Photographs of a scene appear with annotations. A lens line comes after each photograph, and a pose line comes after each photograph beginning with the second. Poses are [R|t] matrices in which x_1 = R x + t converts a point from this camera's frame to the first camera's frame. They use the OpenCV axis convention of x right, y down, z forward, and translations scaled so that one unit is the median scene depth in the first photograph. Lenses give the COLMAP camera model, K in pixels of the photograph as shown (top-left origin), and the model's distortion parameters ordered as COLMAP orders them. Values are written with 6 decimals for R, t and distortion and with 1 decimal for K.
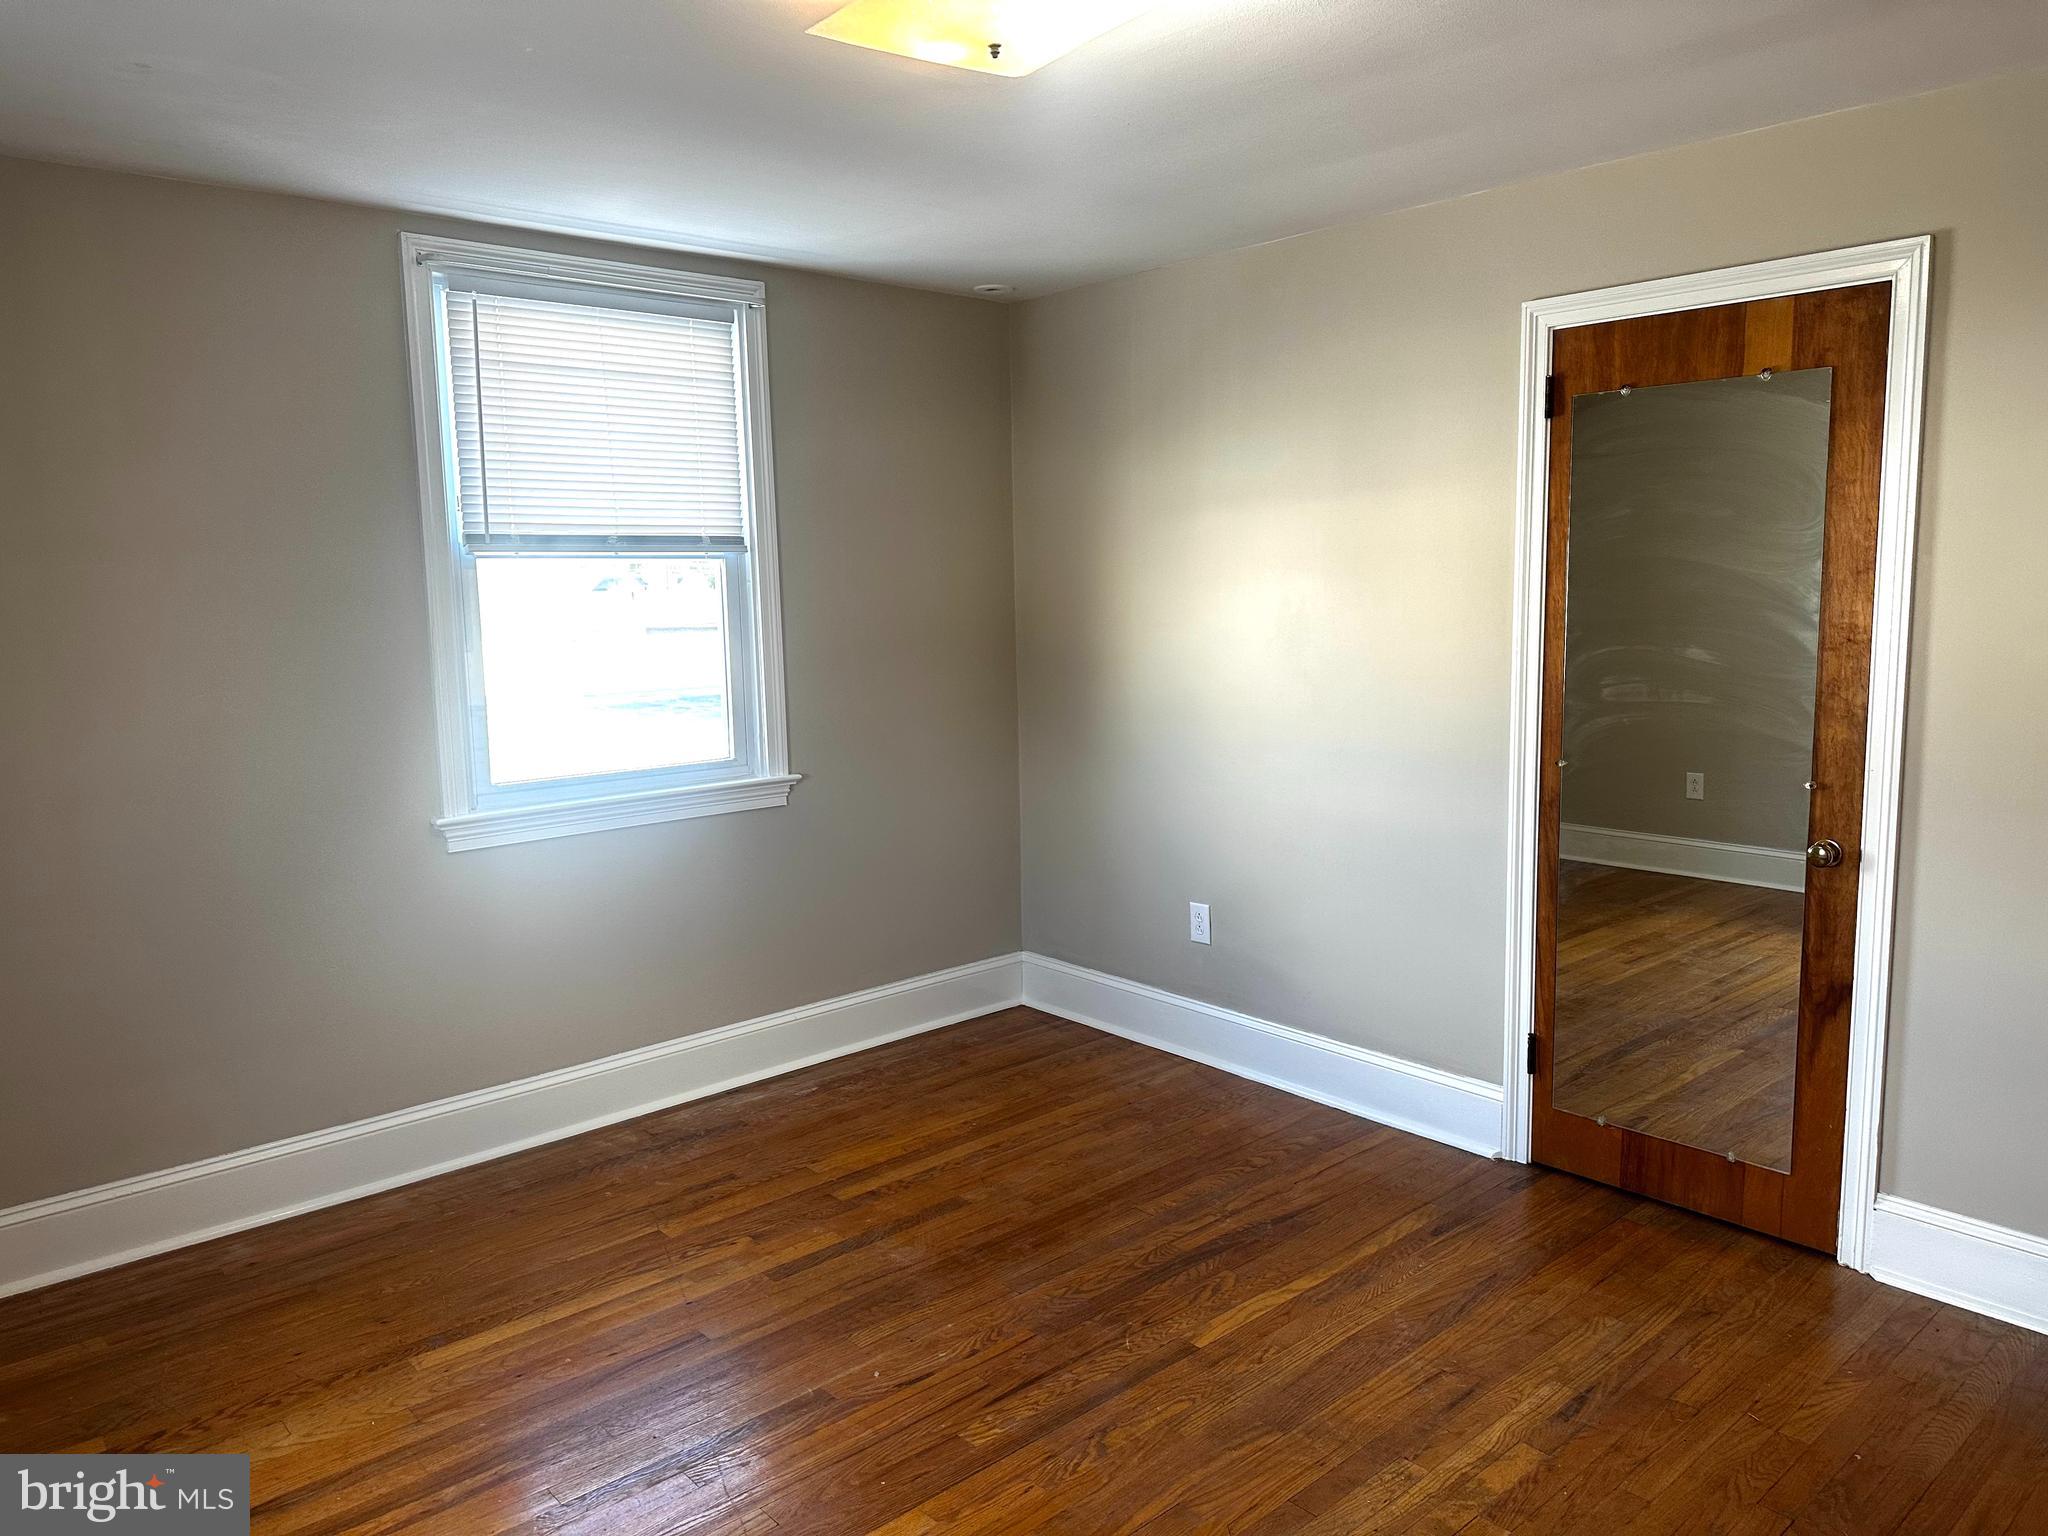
lens RADIAL K [[1427.2, 0, 1018.6], [0, 1427.2, 776.5], [0, 0, 1]] dist [0.108510, -0.146903]
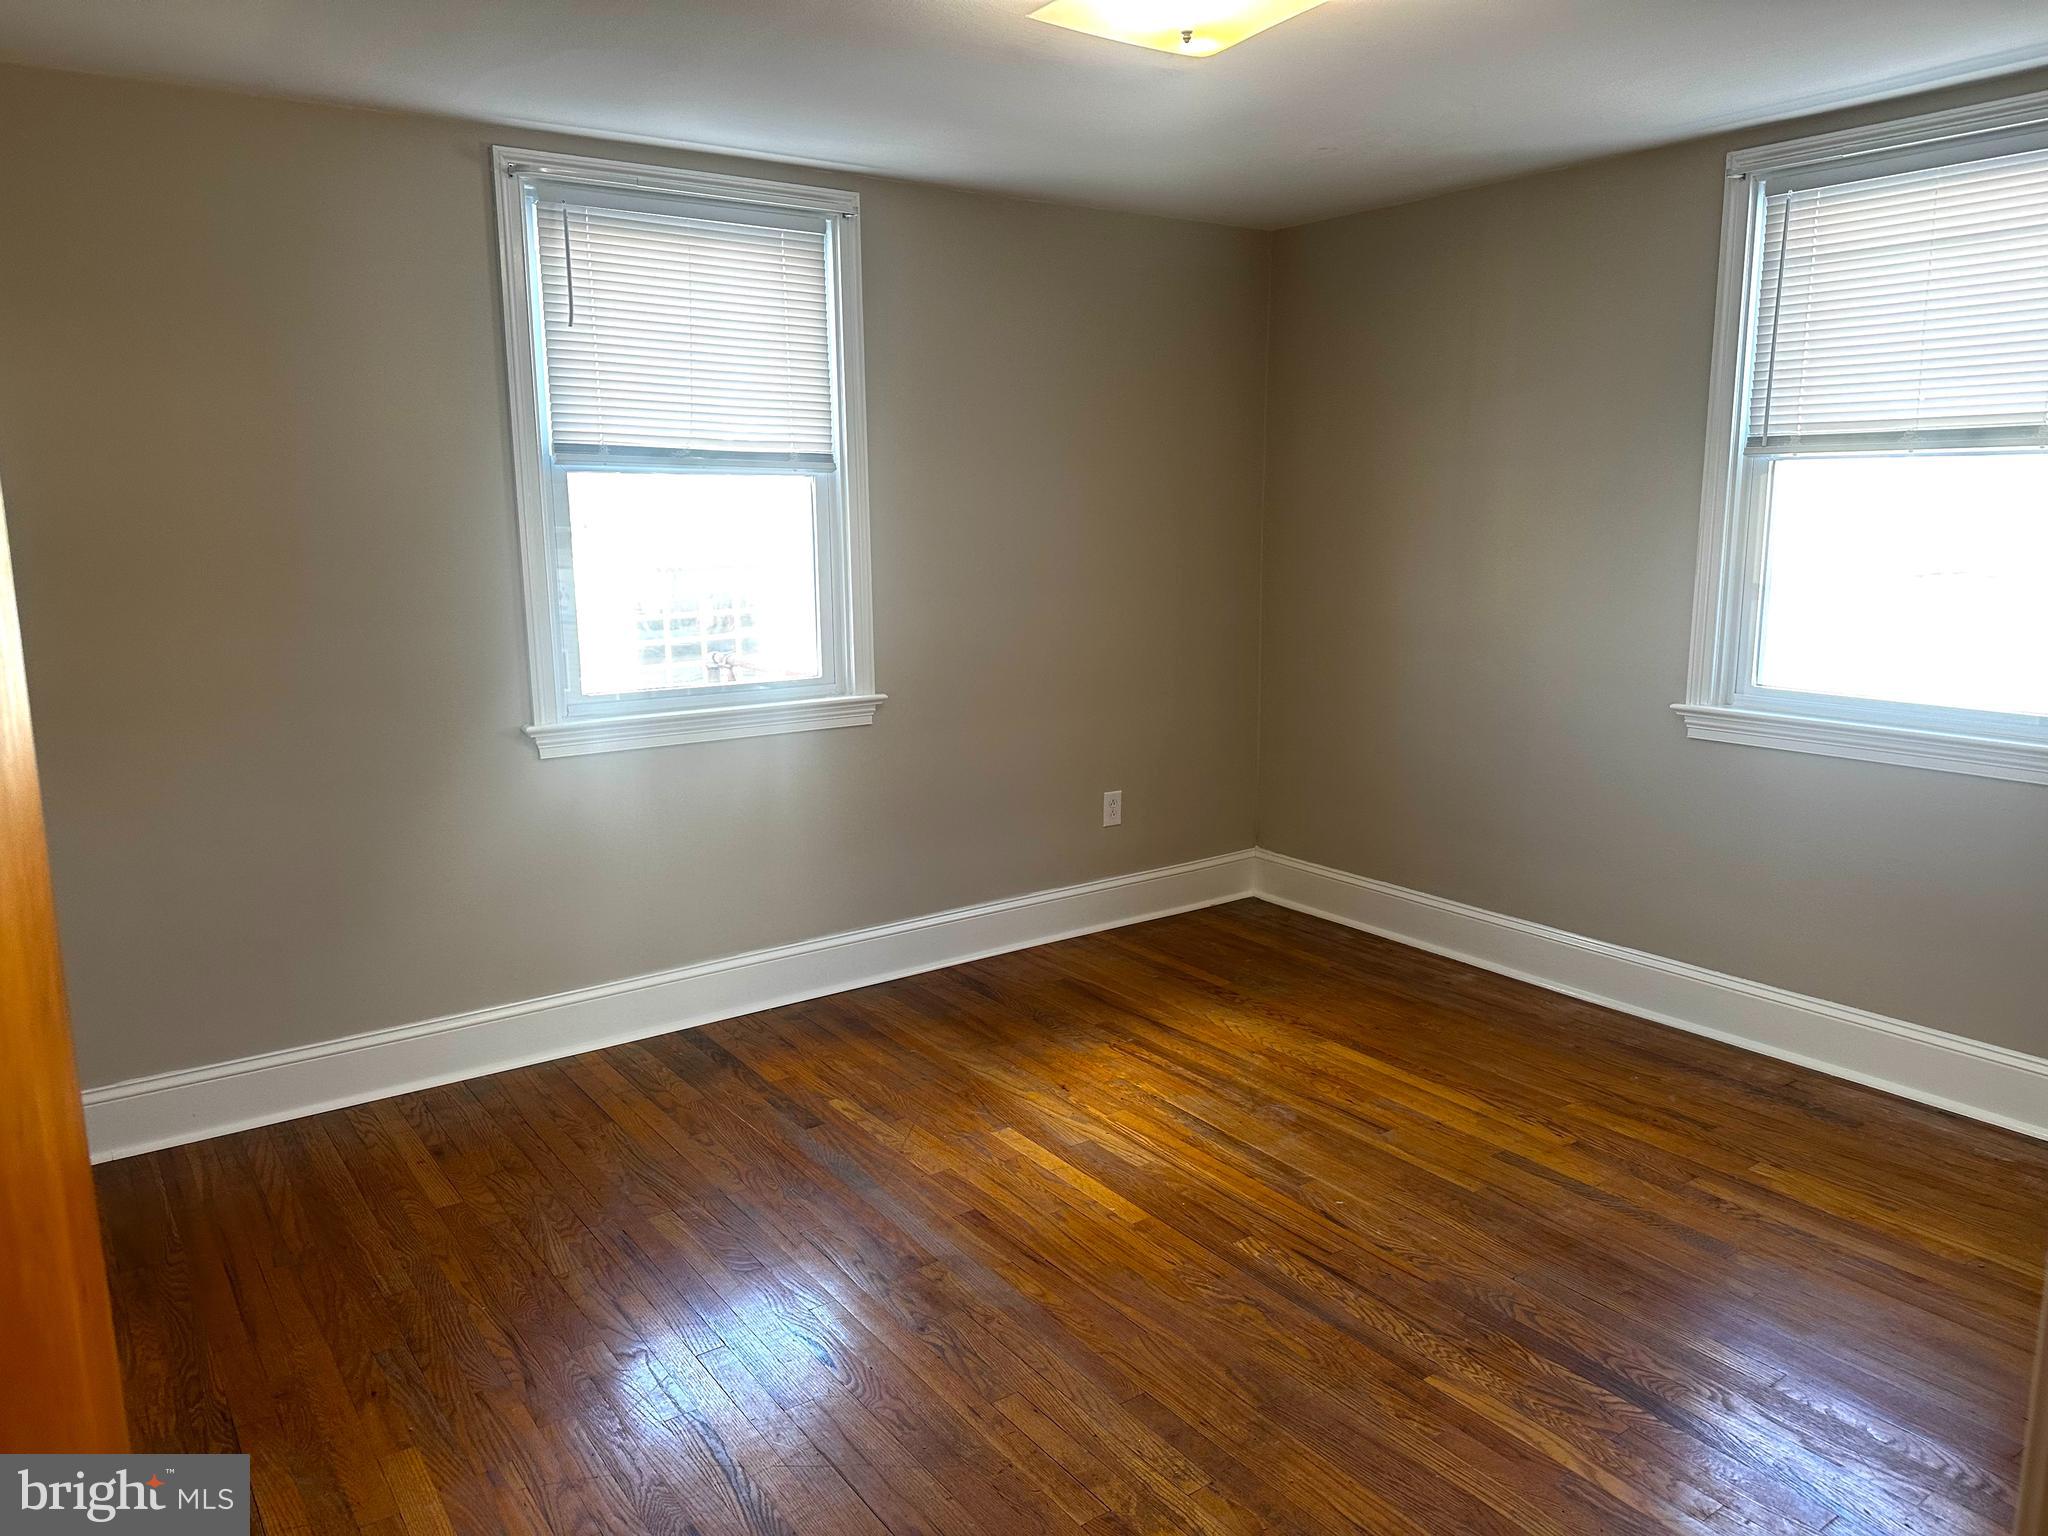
lens RADIAL K [[1397.9, 0, 1024.0], [0, 1397.9, 768.0], [0, 0, 1]] dist [0.007172, 0.003048]
pose [[-0.082472, 0.205500, -0.975176, 0.774608], [-0.141331, 0.966208, 0.215563, -0.092625], [0.986521, 0.155600, -0.050641, 0.653527]]
